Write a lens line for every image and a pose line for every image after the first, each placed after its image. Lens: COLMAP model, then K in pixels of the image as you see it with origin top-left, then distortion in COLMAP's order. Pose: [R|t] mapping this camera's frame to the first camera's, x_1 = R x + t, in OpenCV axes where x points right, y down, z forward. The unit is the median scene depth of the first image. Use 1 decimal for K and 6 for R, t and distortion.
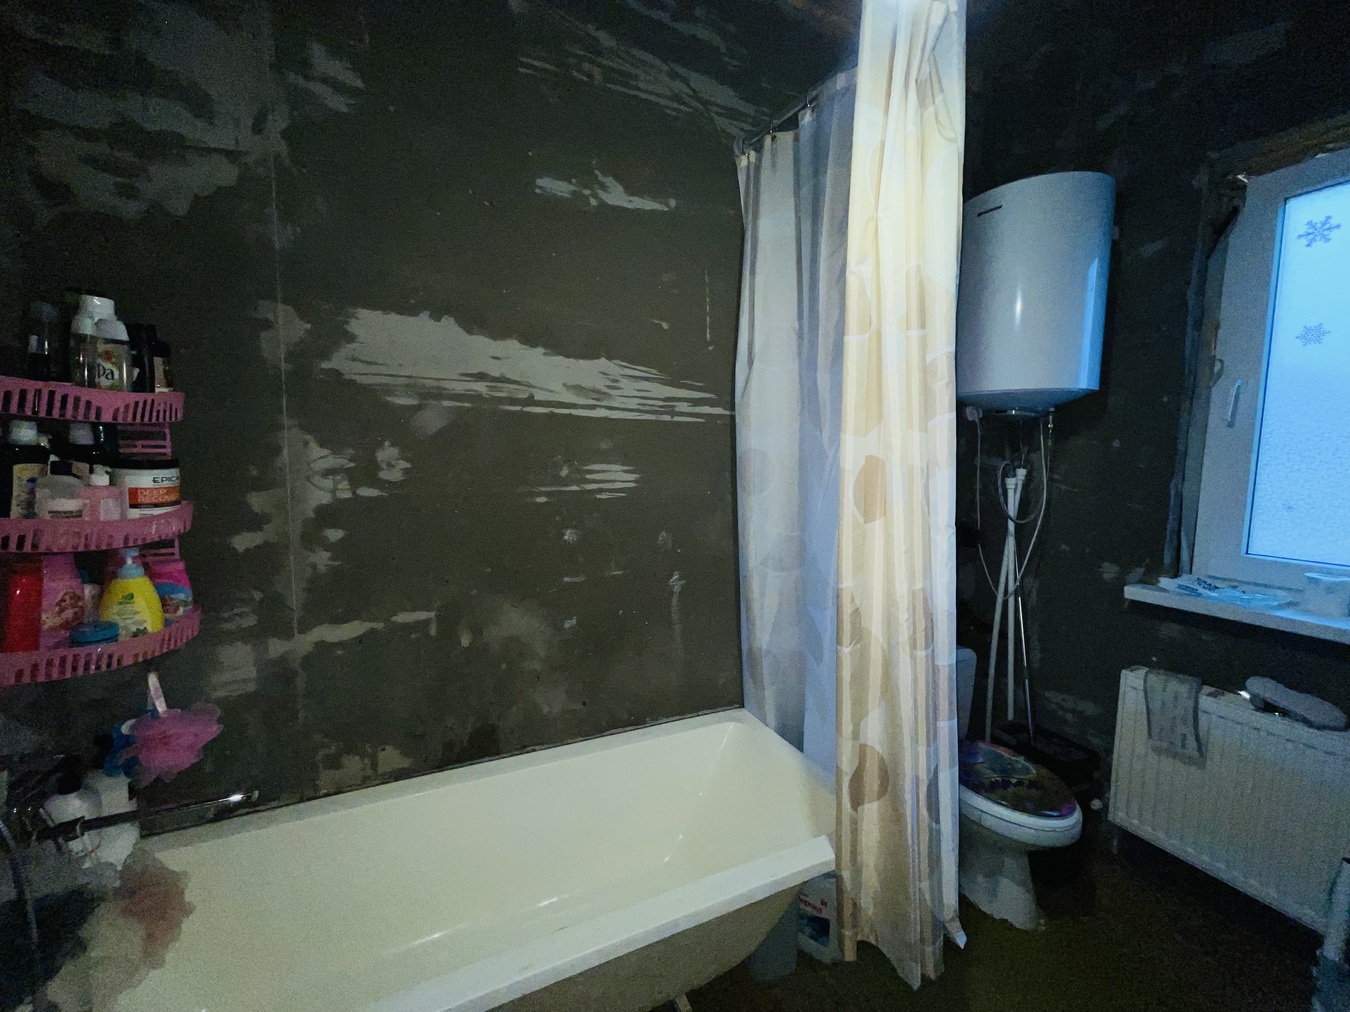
lens RADIAL K [[543.0, 0, 673.1], [0, 543.0, 503.9], [0, 0, 1]] dist [-0.004444, 0.001285]
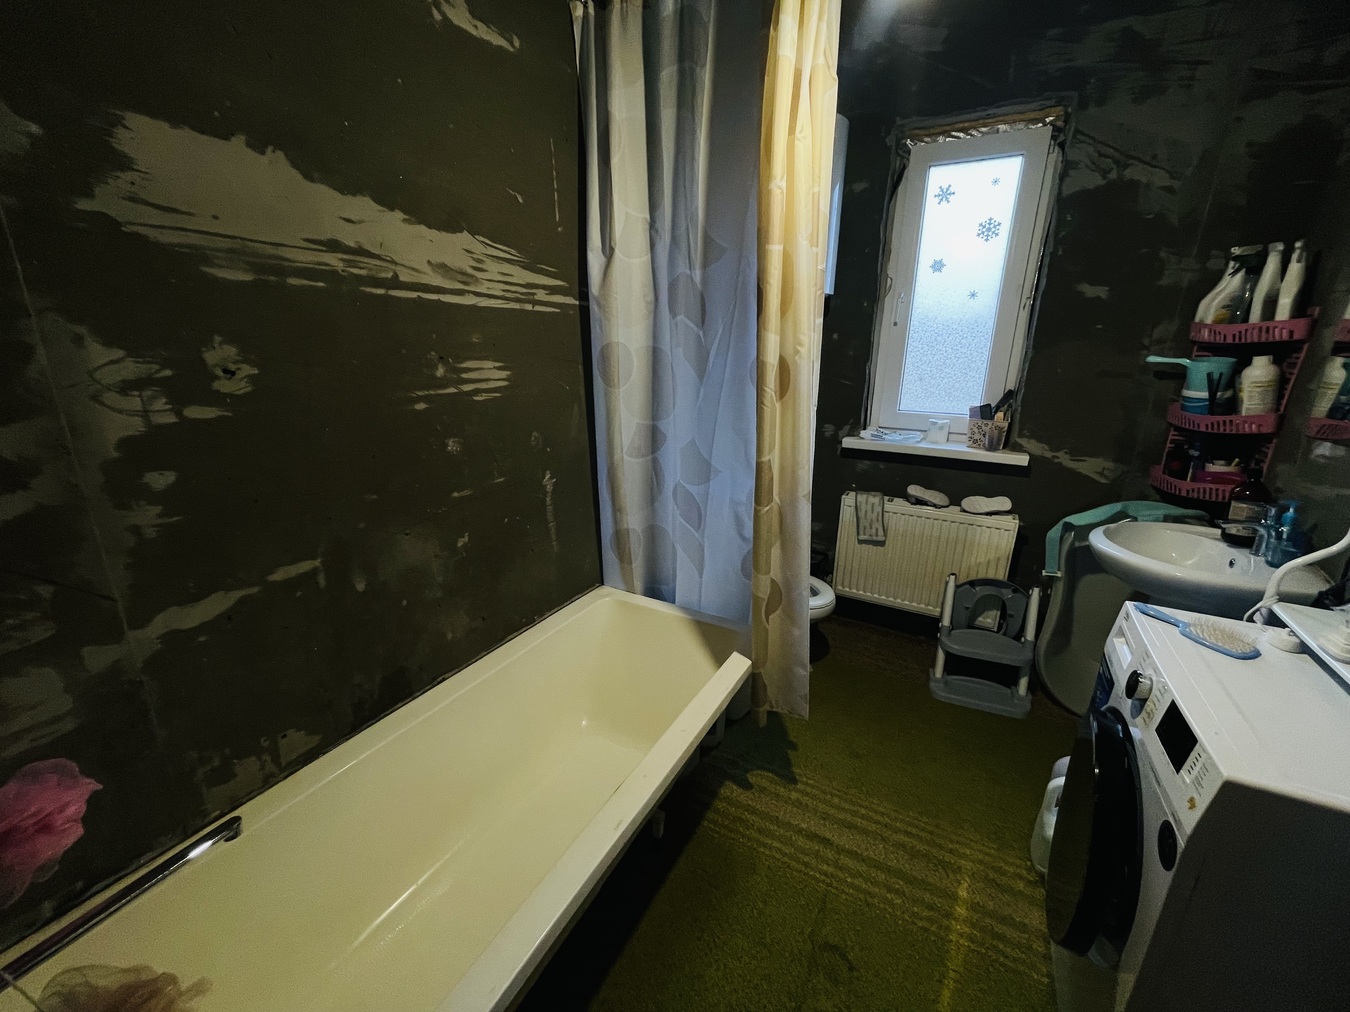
lens RADIAL K [[543.0, 0, 673.1], [0, 543.0, 503.9], [0, 0, 1]] dist [-0.004444, 0.001285]
pose [[0.815902, -0.168537, 0.553081, -0.426399], [0.052651, 0.974256, 0.219209, -0.024932], [-0.575788, -0.149733, 0.803771, 0.074338]]
